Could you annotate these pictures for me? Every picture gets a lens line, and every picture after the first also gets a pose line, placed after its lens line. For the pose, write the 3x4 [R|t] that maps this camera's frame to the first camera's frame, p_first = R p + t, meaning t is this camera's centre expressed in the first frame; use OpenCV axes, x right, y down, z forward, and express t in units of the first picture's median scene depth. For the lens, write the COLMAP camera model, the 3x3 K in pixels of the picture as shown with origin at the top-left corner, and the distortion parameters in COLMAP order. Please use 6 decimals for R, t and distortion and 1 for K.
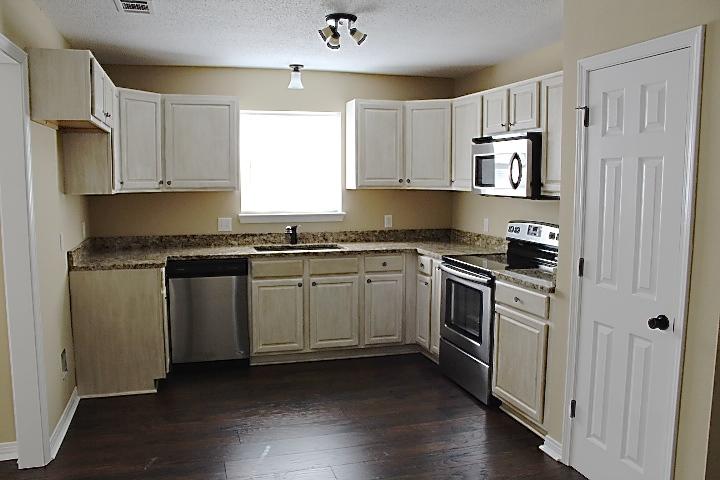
lens RADIAL K [[607.9, 0, 360.0], [0, 607.9, 240.0], [0, 0, 1]] dist [-0.007573, 0.001205]
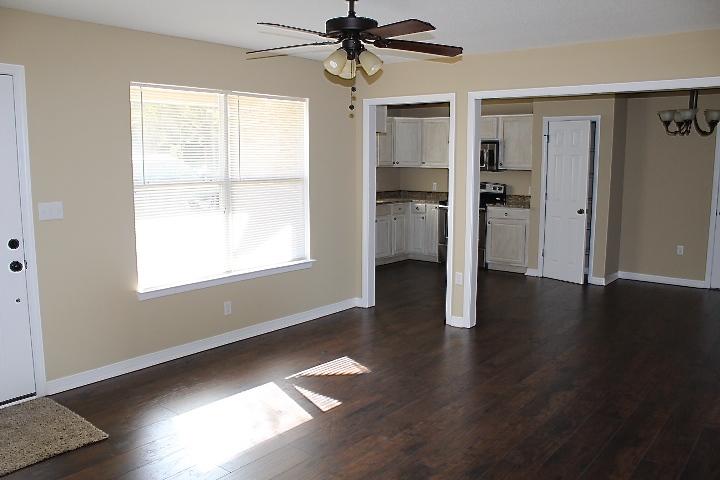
lens RADIAL K [[607.9, 0, 360.0], [0, 607.9, 240.0], [0, 0, 1]] dist [-0.007573, 0.001205]
pose [[0.835082, -0.081807, 0.544008, -1.374615], [0.061602, 0.996568, 0.055300, 0.030986], [-0.546665, -0.012668, 0.837256, -0.594444]]
